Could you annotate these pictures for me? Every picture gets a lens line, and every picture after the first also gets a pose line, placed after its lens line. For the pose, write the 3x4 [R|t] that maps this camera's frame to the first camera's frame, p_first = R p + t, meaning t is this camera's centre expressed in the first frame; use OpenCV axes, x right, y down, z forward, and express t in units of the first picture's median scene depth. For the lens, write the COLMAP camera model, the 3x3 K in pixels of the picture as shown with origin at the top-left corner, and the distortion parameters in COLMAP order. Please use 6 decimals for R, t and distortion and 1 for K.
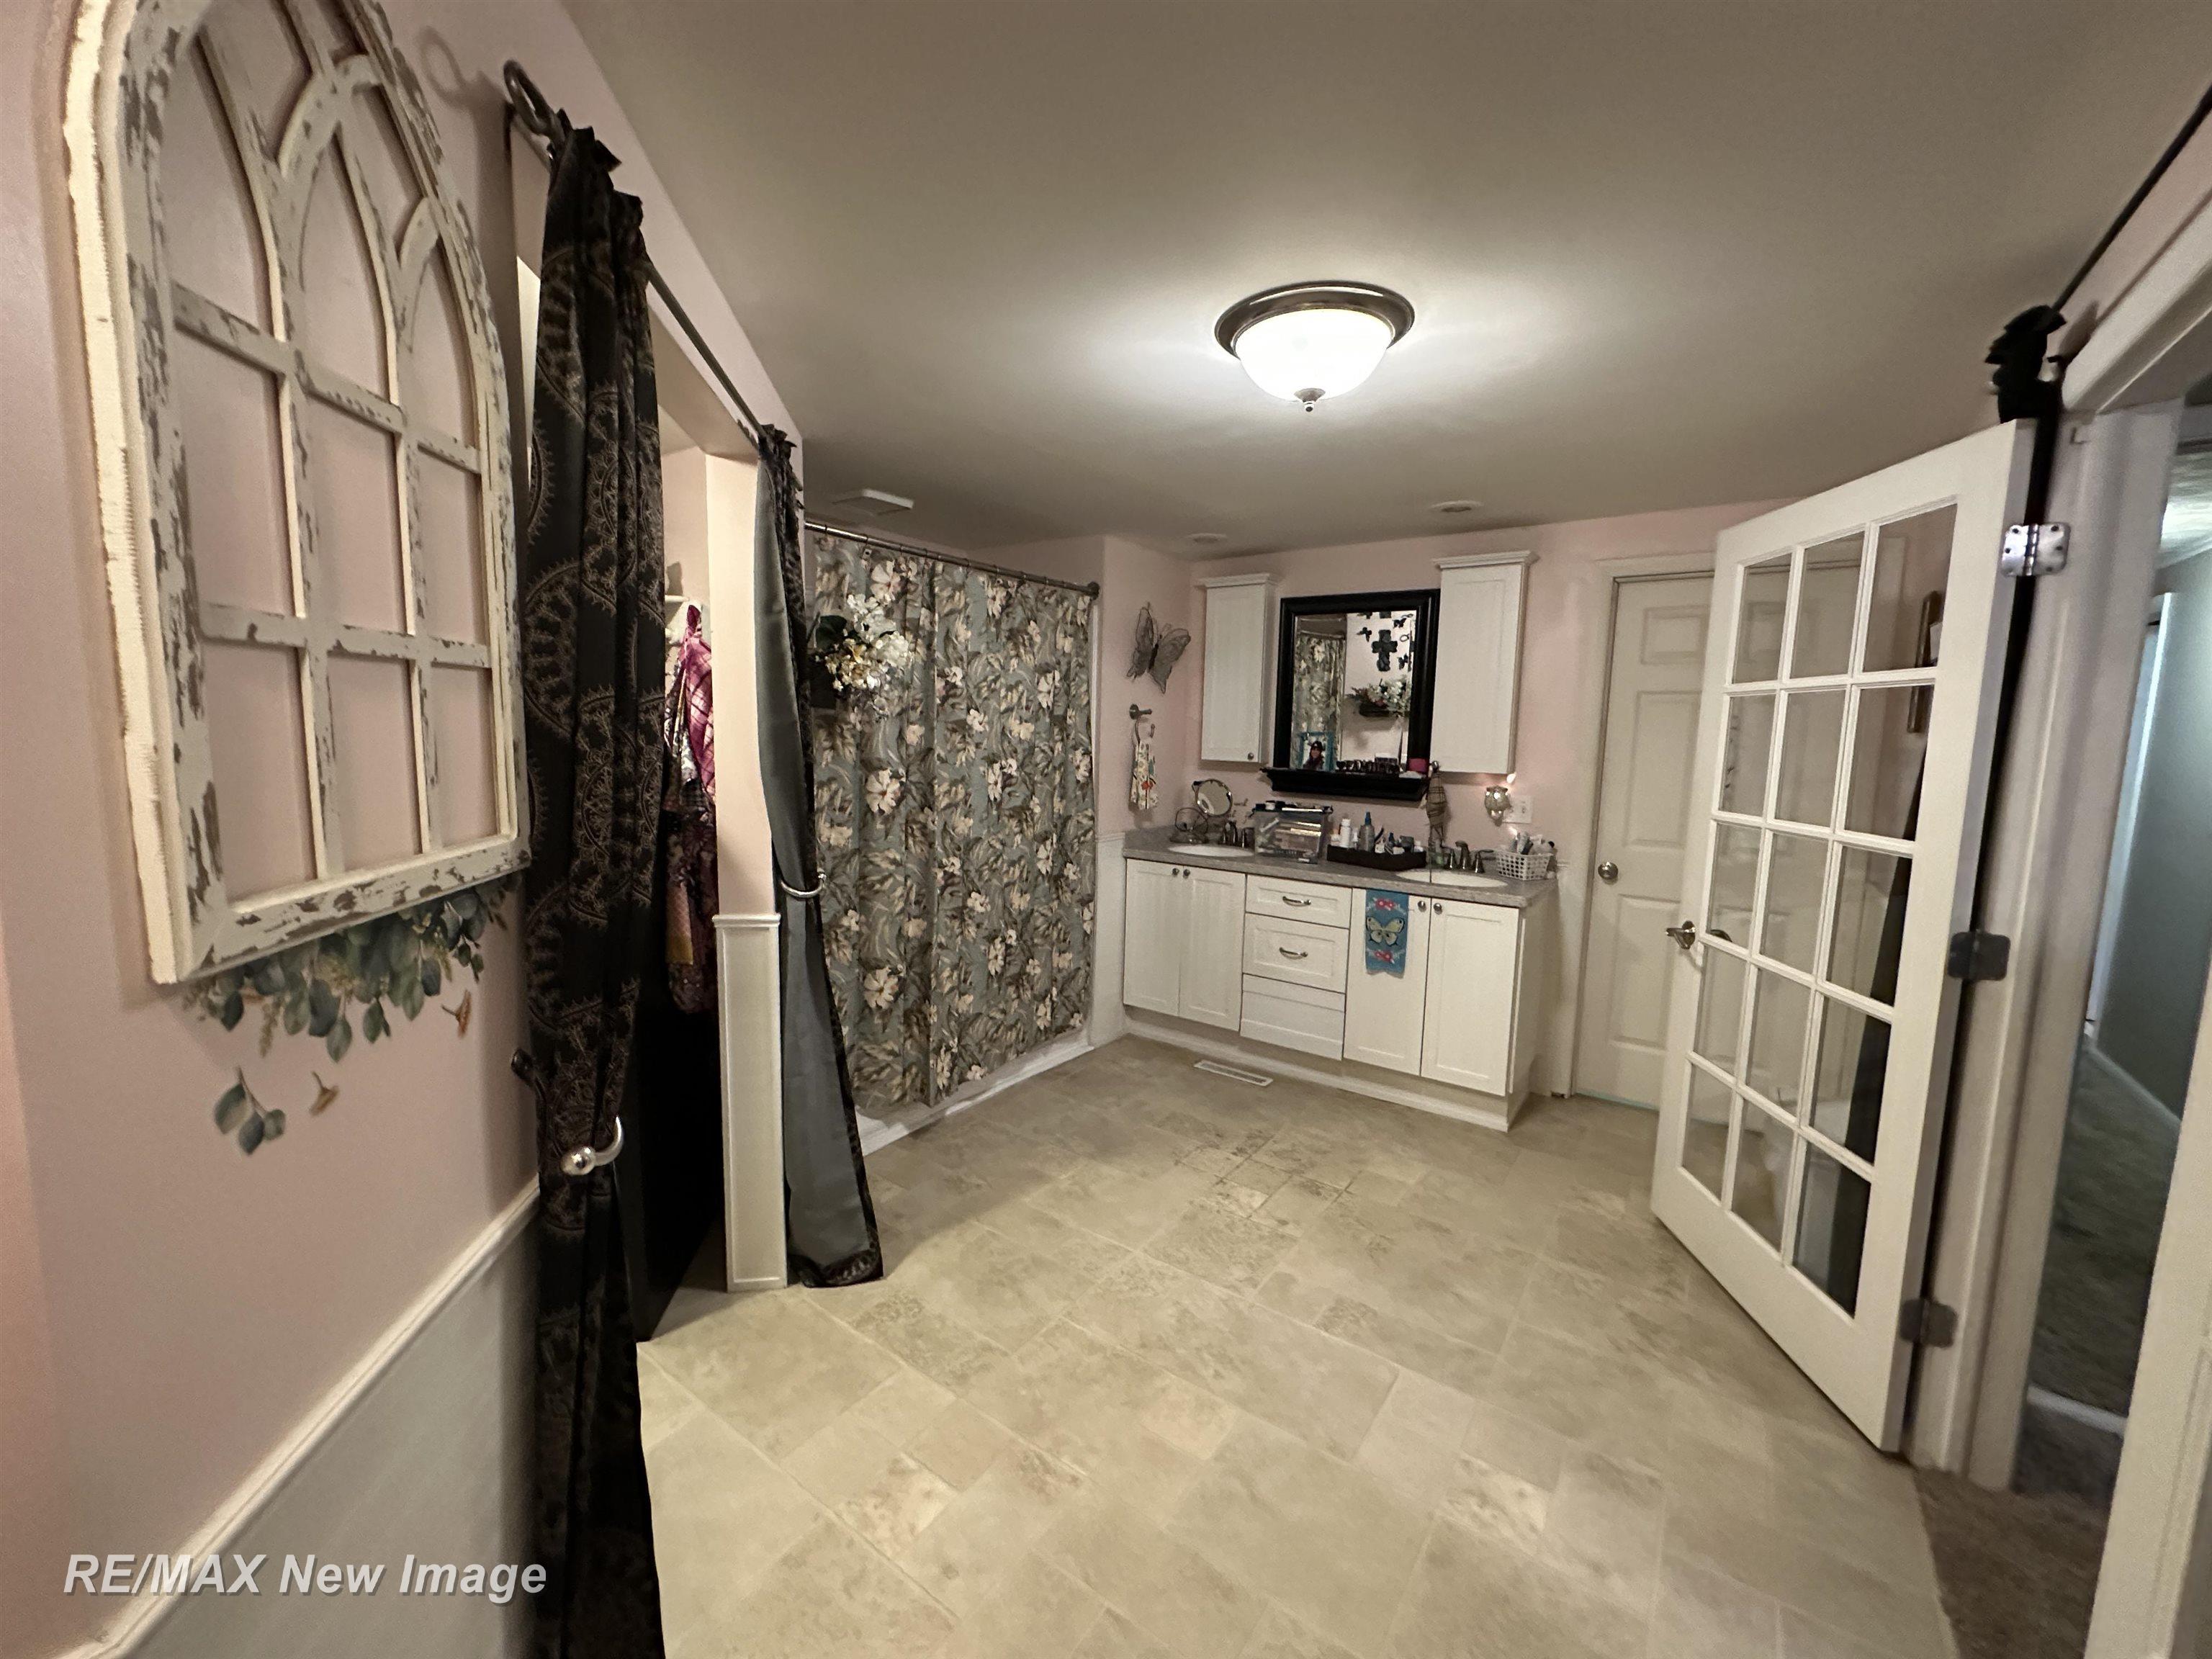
lens RADIAL K [[889.4, 0, 1106.0], [0, 889.4, 829.5], [0, 0, 1]] dist [-0.001410, -0.000553]
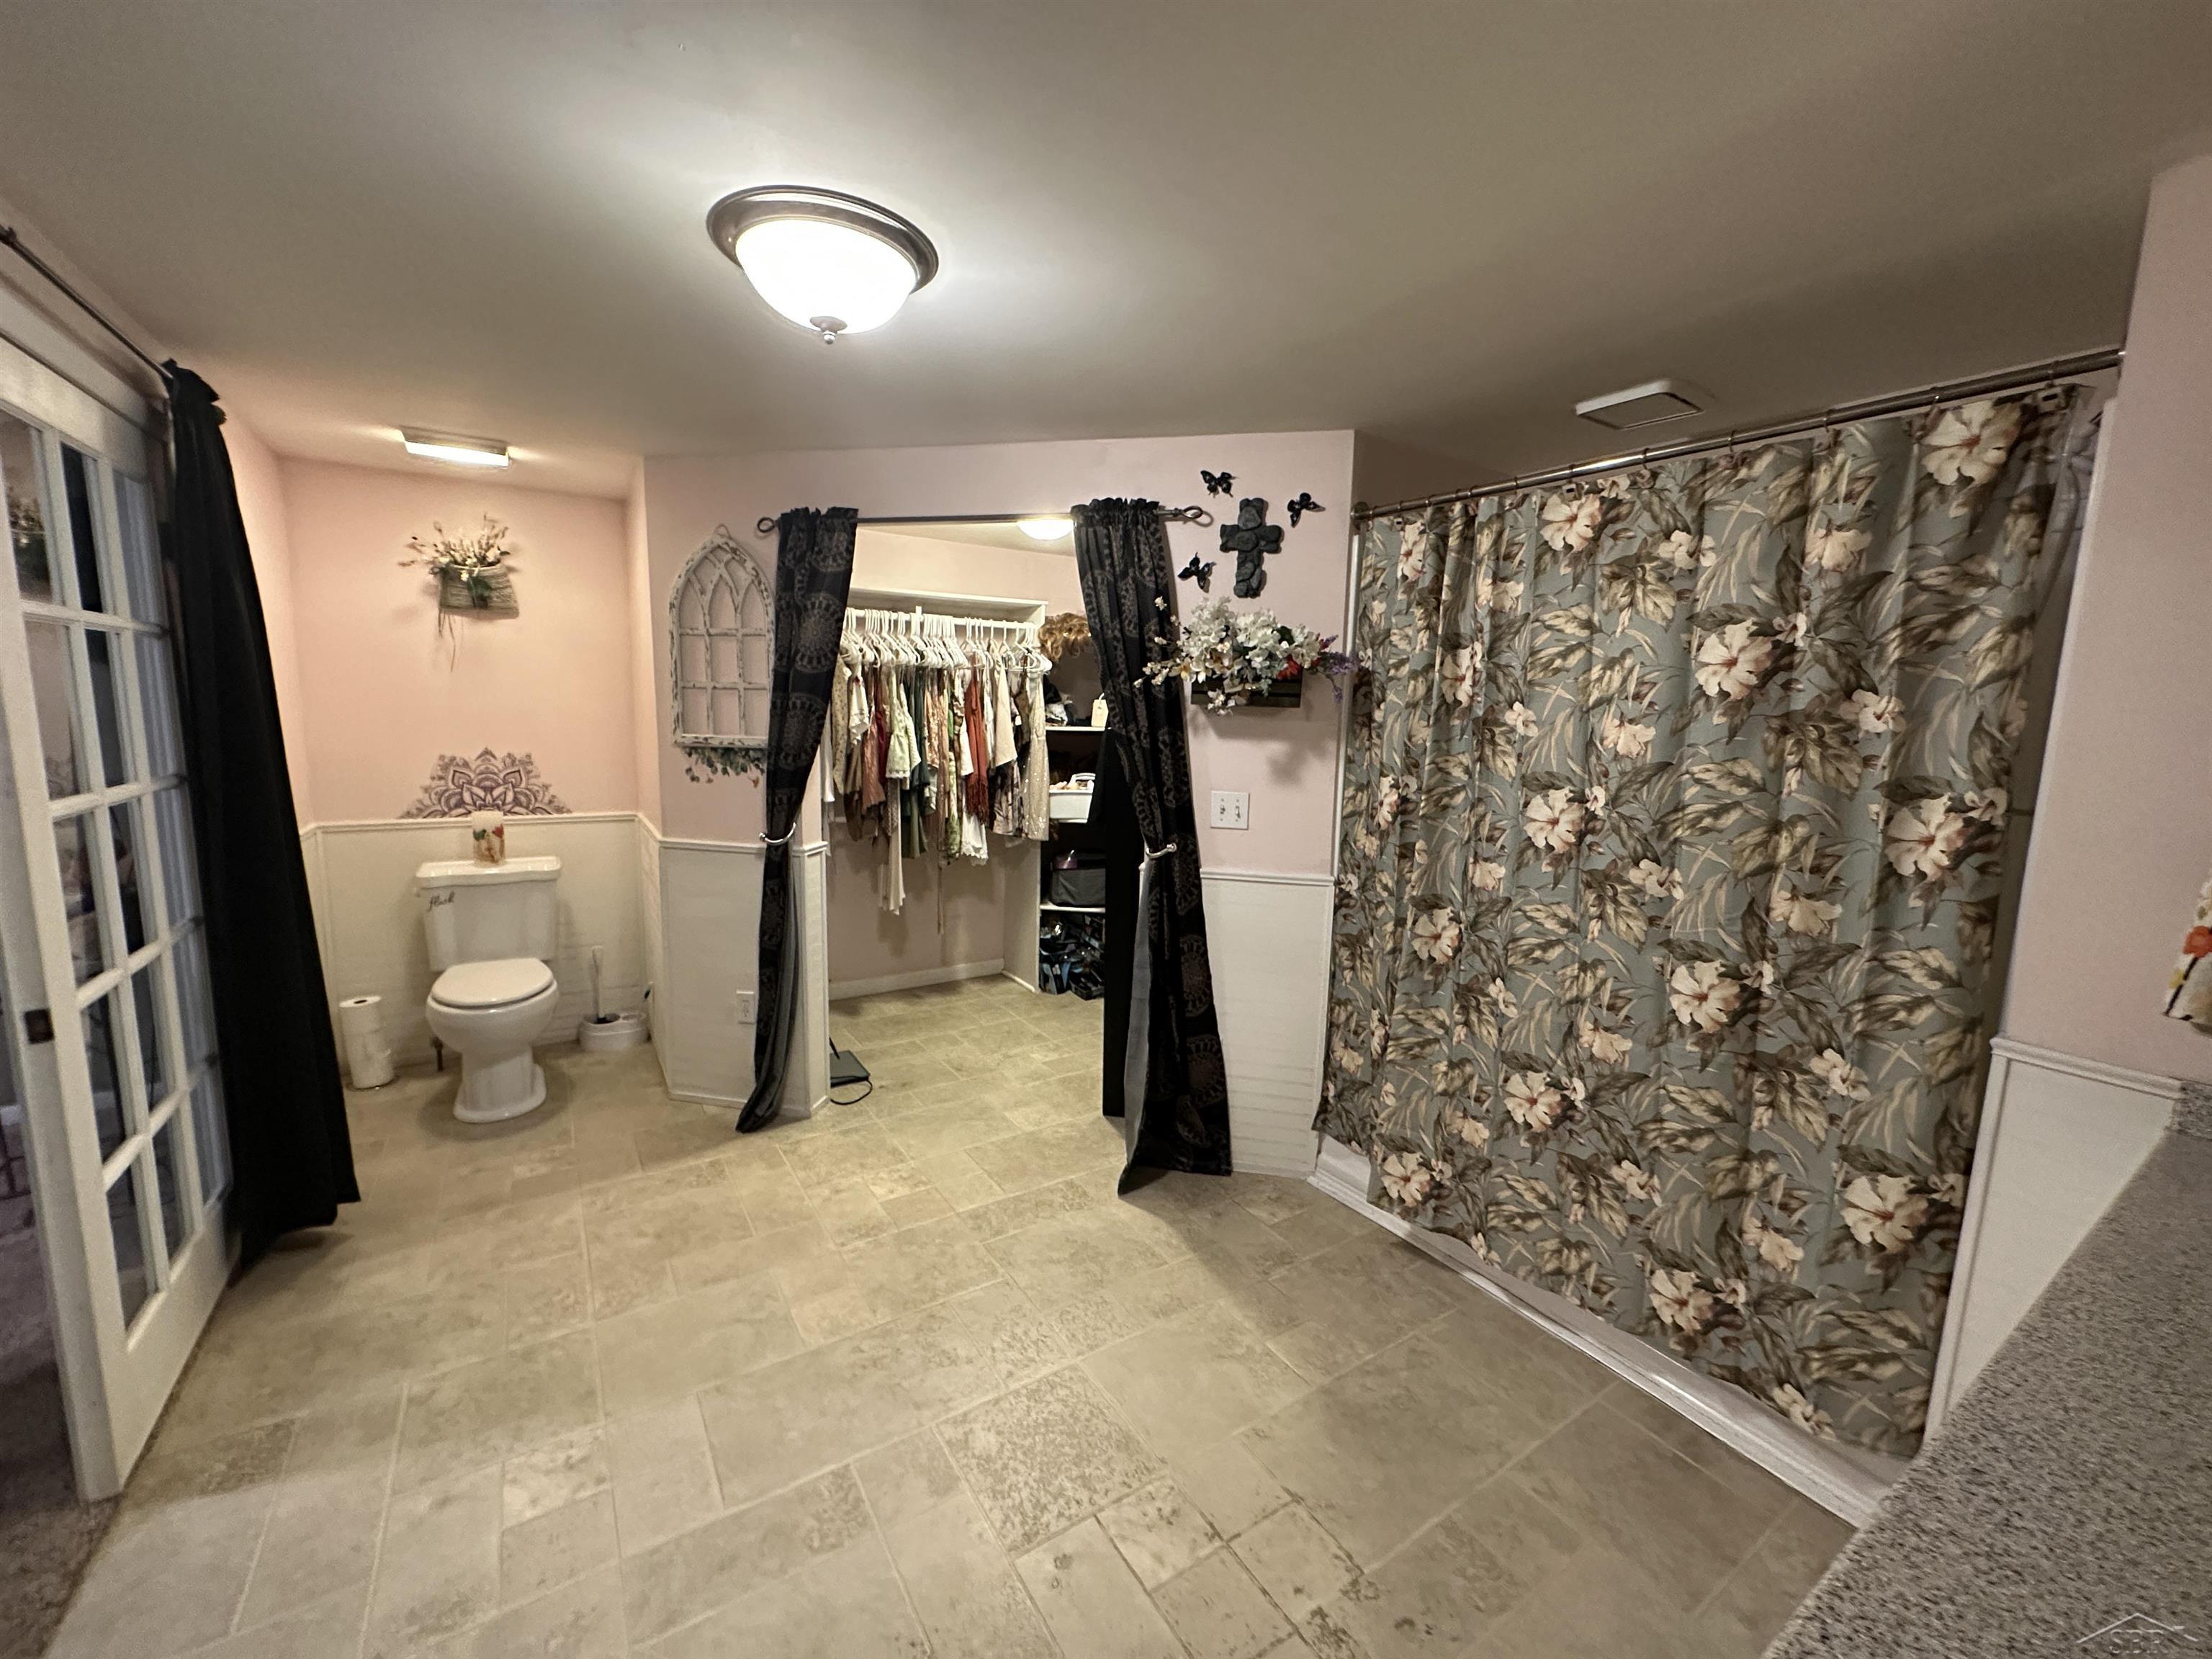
lens RADIAL K [[888.8, 0, 1108.1], [0, 888.8, 828.5], [0, 0, 1]] dist [-0.001800, -0.000471]
pose [[-0.367606, 0.096692, -0.924941, 0.723696], [-0.141293, 0.977227, 0.158313, -0.131644], [0.919186, 0.188884, -0.345573, 1.209629]]
